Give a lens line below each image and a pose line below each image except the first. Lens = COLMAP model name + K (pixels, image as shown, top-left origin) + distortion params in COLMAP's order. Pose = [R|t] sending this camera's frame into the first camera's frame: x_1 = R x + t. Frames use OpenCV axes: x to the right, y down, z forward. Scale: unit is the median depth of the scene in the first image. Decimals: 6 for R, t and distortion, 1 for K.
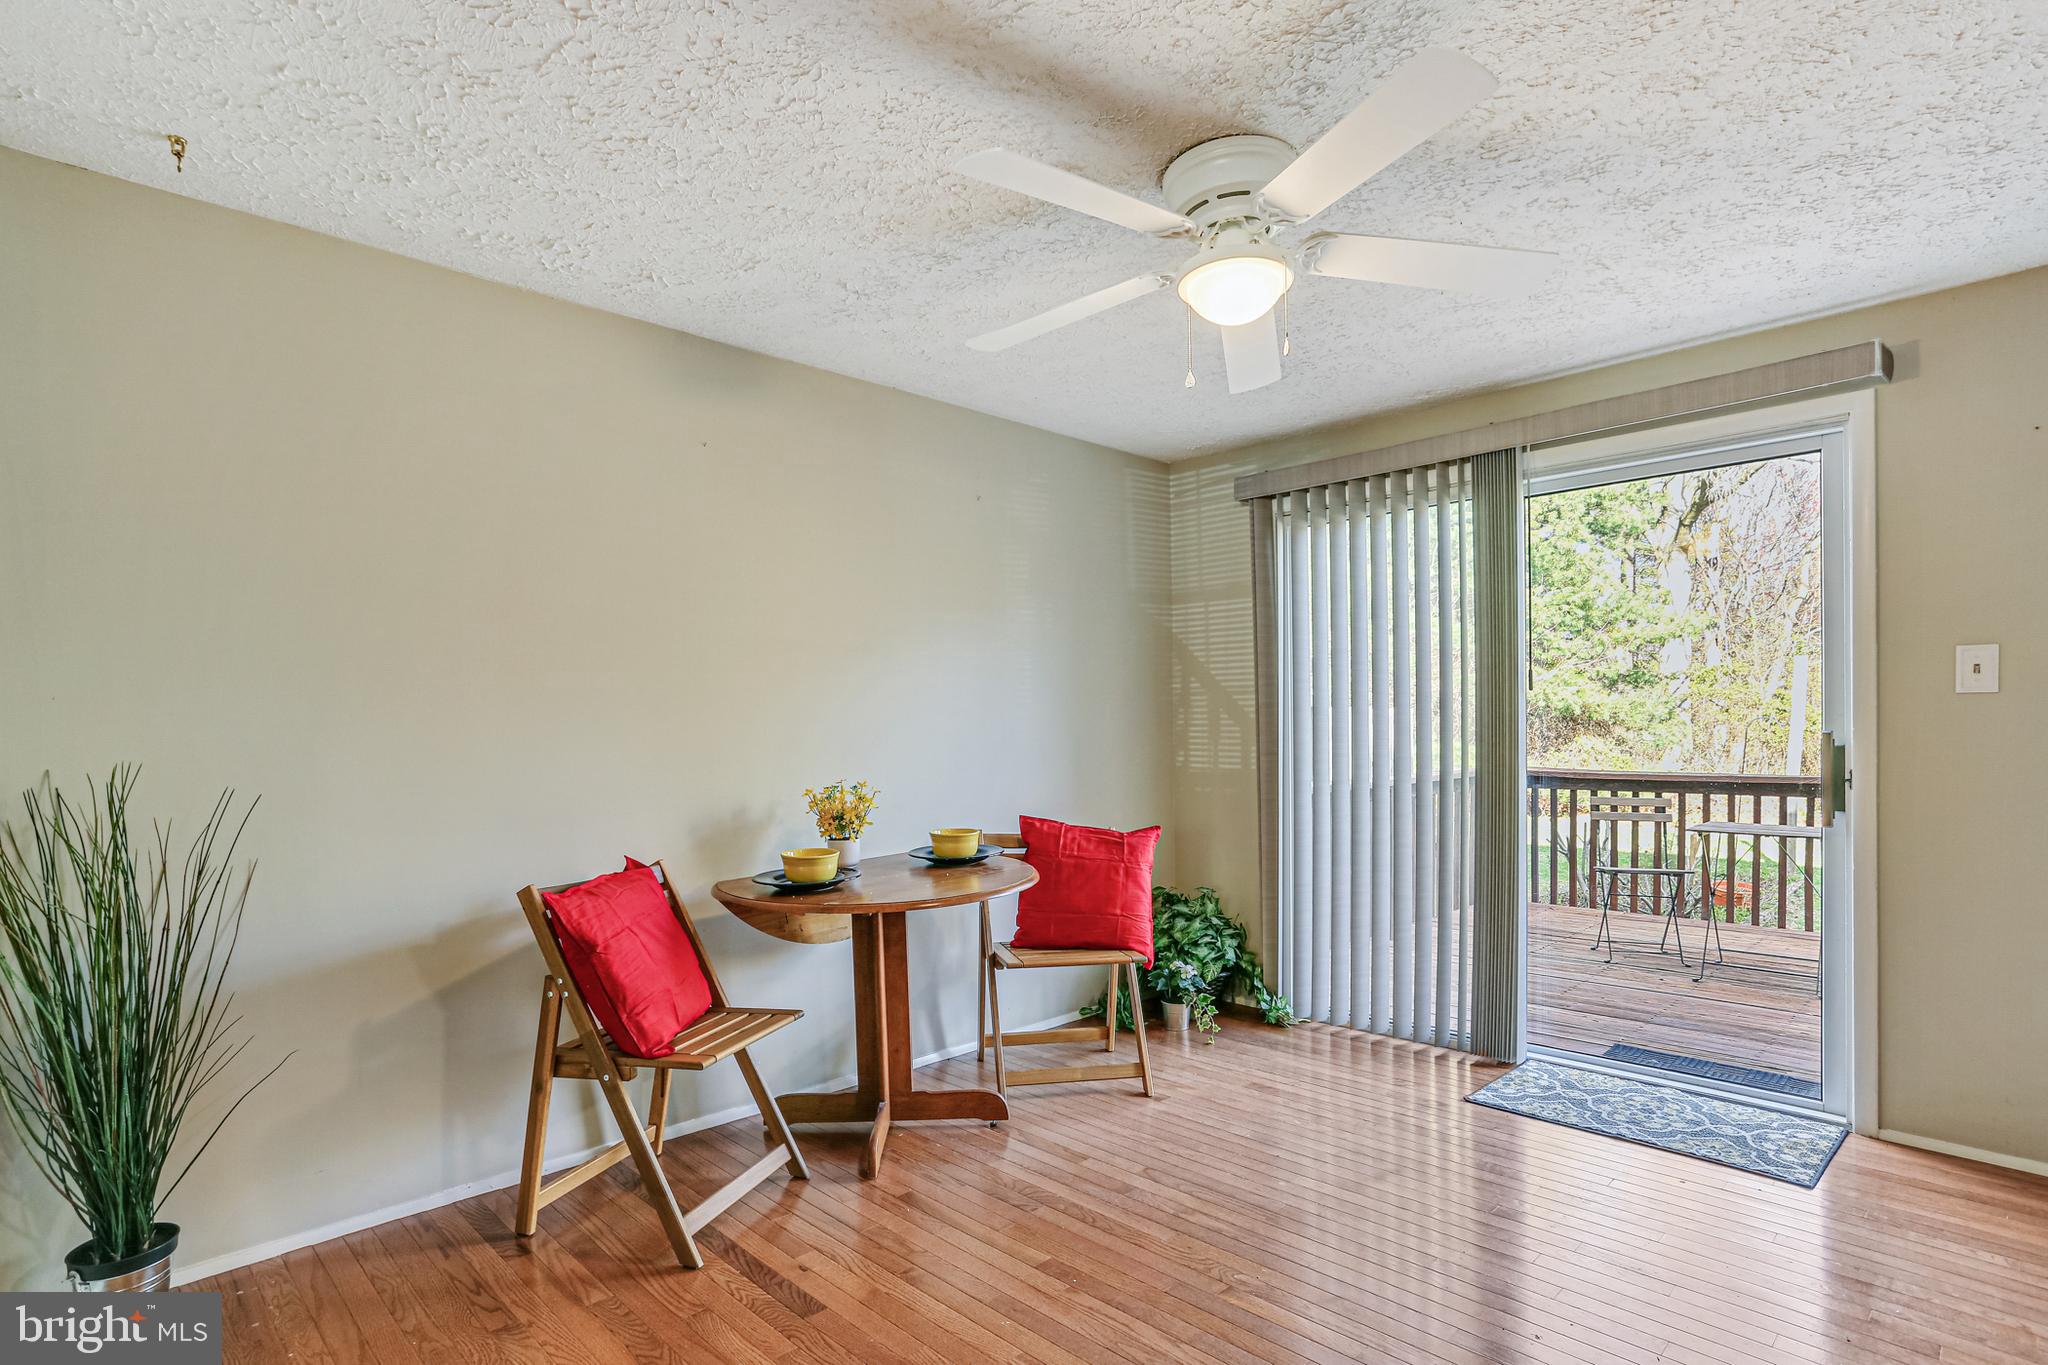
lens RADIAL K [[1028.2, 0, 1002.0], [0, 1028.2, 749.0], [0, 0, 1]] dist [-0.037772, 0.014352]
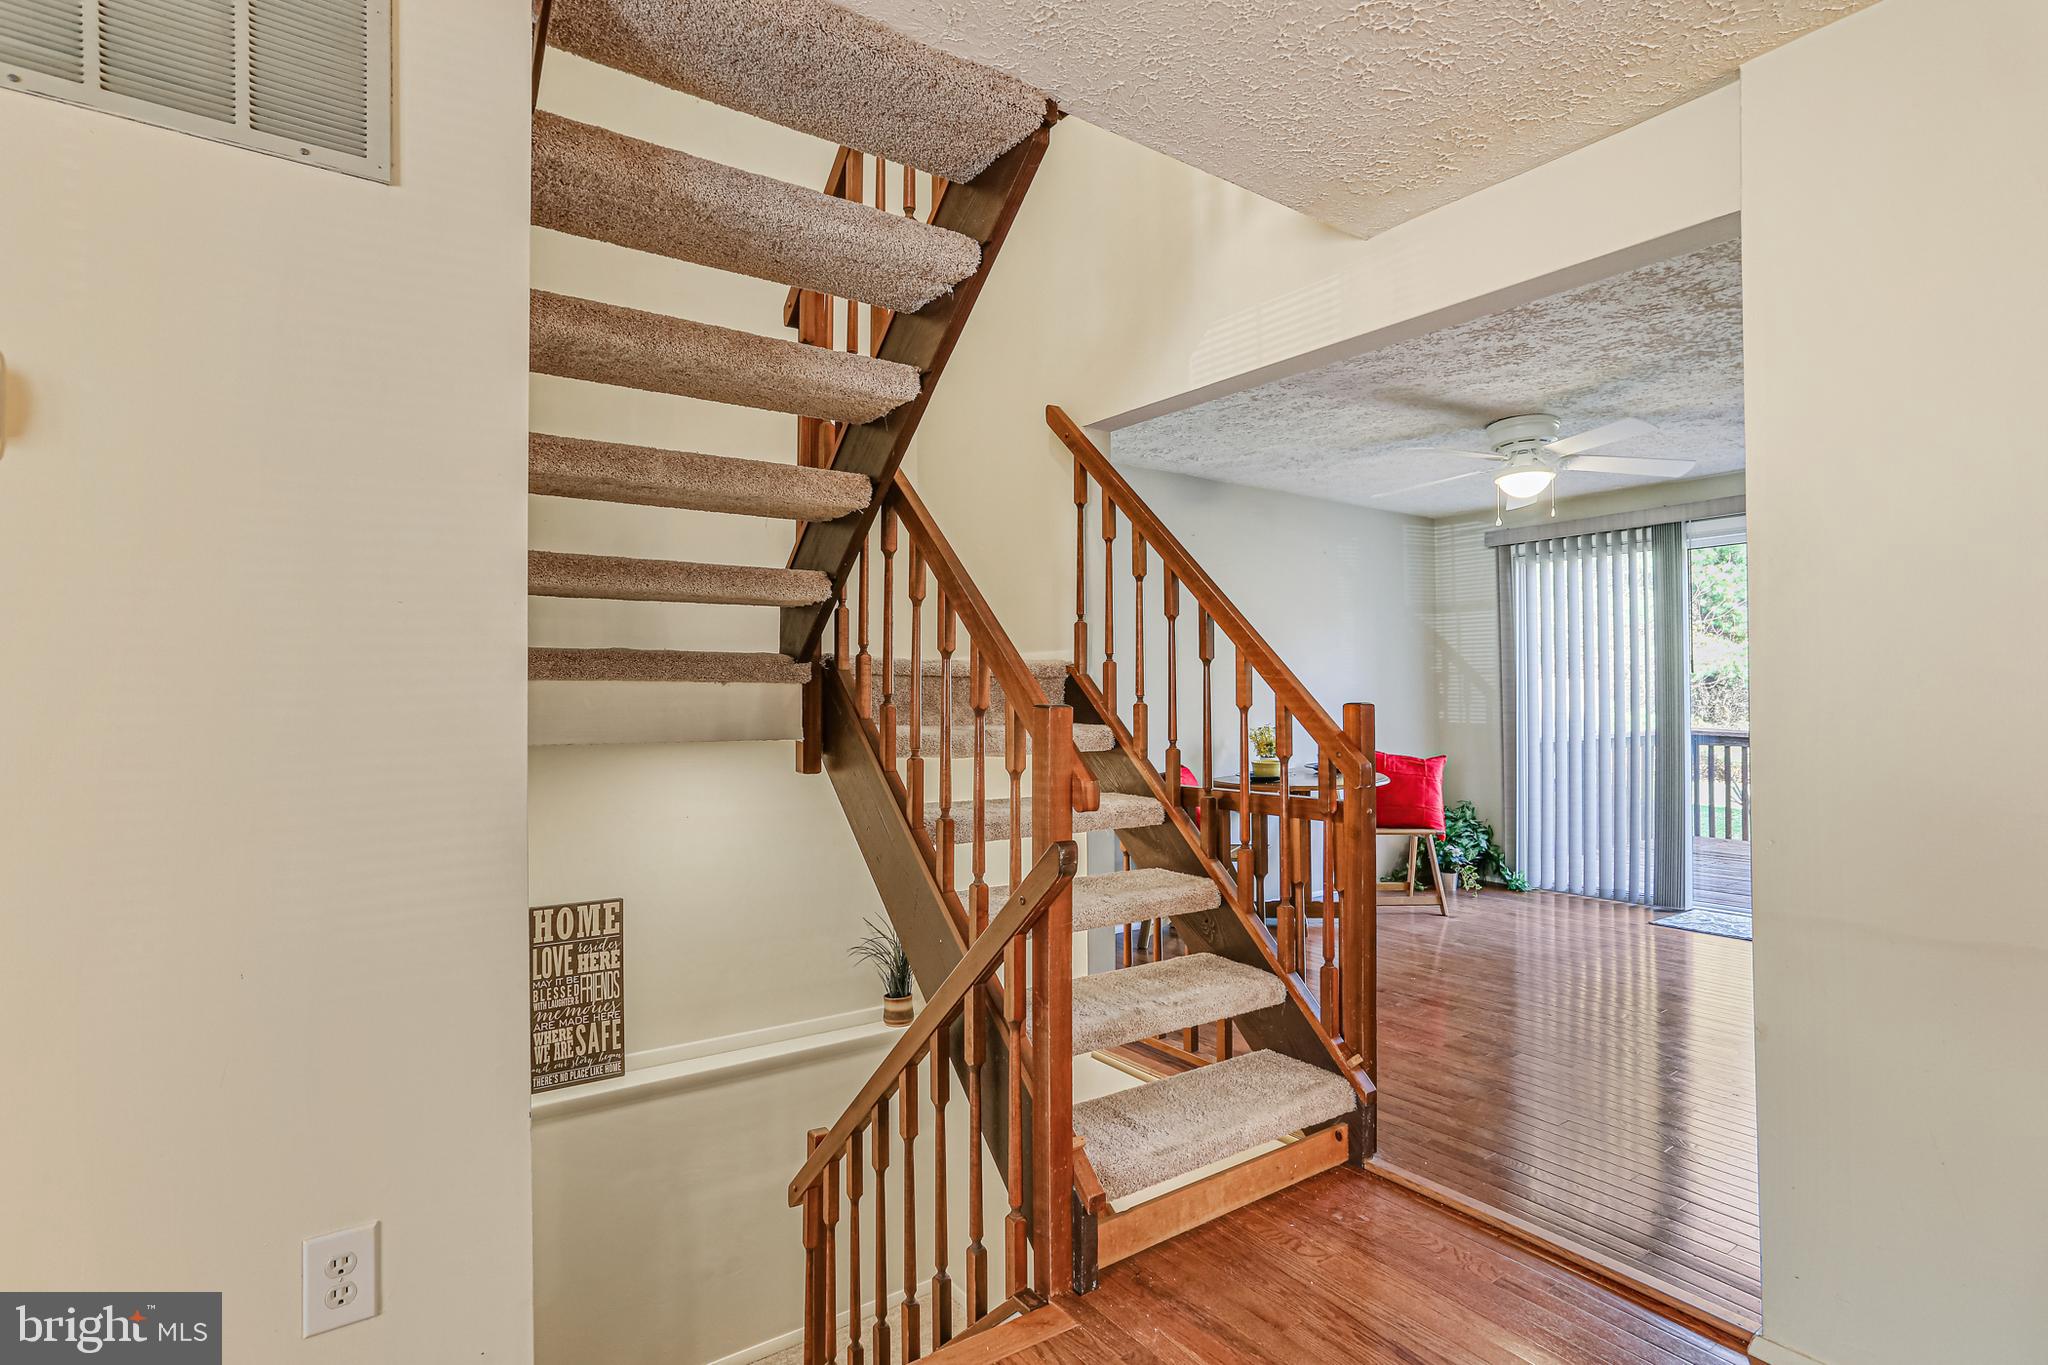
lens RADIAL K [[1028.2, 0, 982.5], [0, 1028.2, 687.4], [0, 0, 1]] dist [-0.037772, 0.014352]
pose [[0.987726, 0.006253, -0.156070, -0.285913], [-0.010631, 0.999573, -0.027229, 0.016806], [0.155834, 0.028554, 0.987371, -0.637830]]
